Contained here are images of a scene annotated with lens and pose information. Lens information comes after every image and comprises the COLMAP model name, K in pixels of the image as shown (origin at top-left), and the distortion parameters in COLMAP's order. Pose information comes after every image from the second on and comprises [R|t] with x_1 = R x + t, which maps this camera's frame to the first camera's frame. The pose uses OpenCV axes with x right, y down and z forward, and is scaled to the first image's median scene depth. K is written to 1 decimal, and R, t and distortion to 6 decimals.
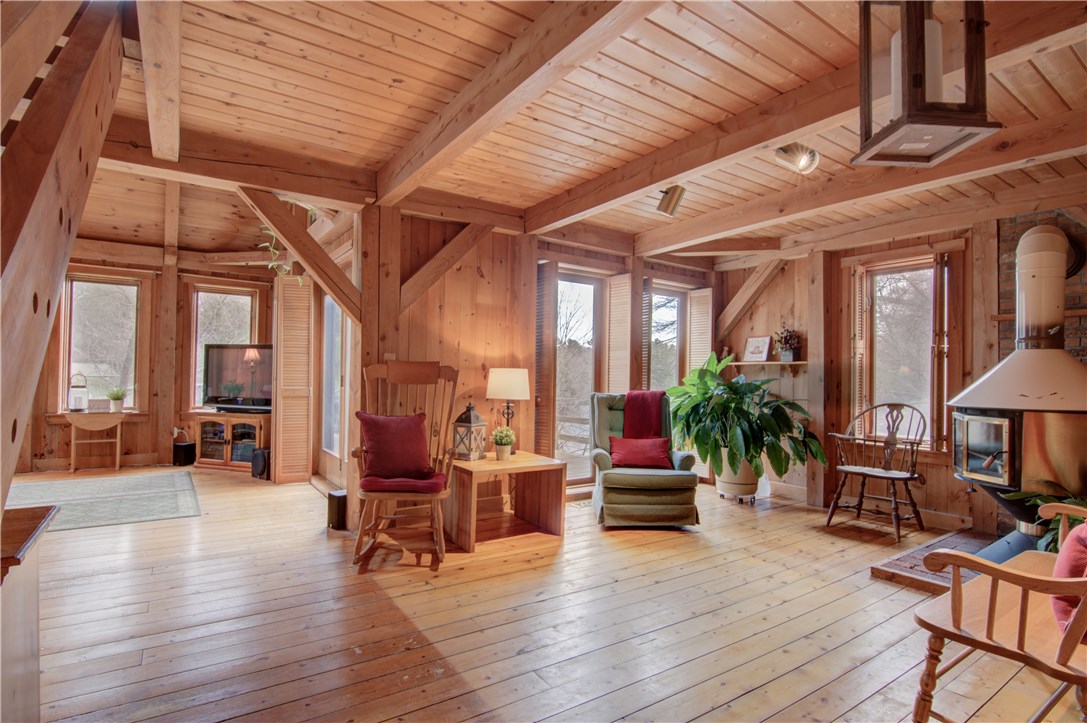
lens RADIAL K [[541.7, 0, 540.4], [0, 541.7, 371.1], [0, 0, 1]] dist [-0.012720, -0.006300]
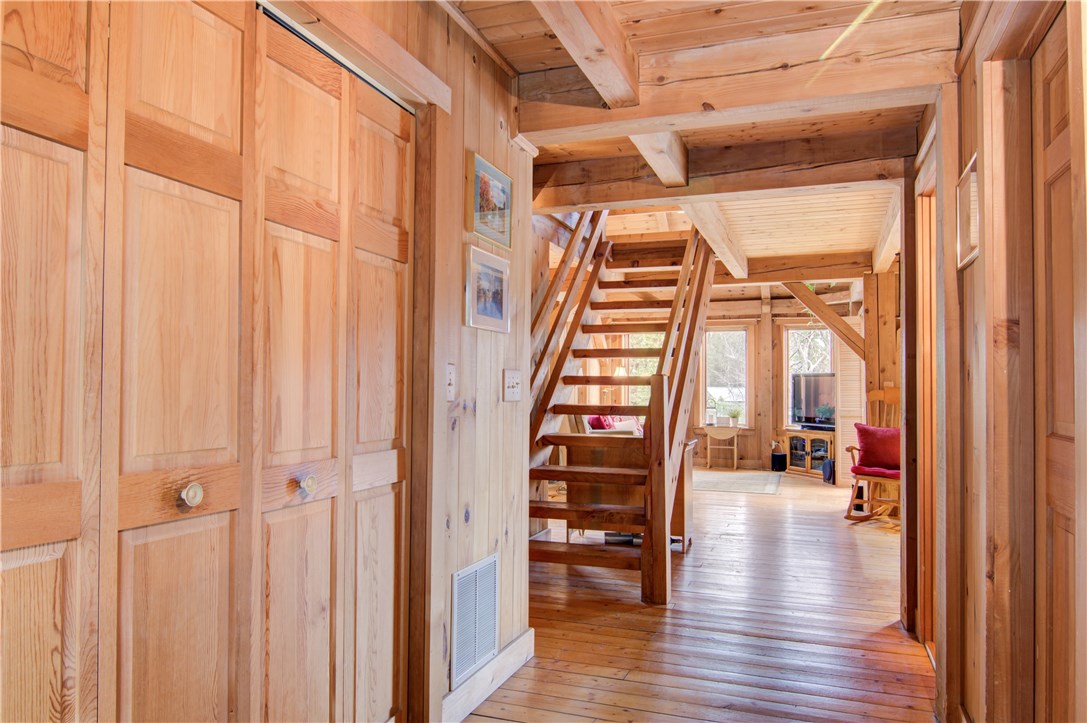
lens RADIAL K [[765.1, 0, 539.1], [0, 765.1, 366.4], [0, 0, 1]] dist [0.001911, -0.018755]
pose [[0.585291, -0.040050, -0.809834, 0.479764], [0.011601, 0.999091, -0.041025, -0.002218], [0.810741, 0.014617, 0.585223, -0.517977]]
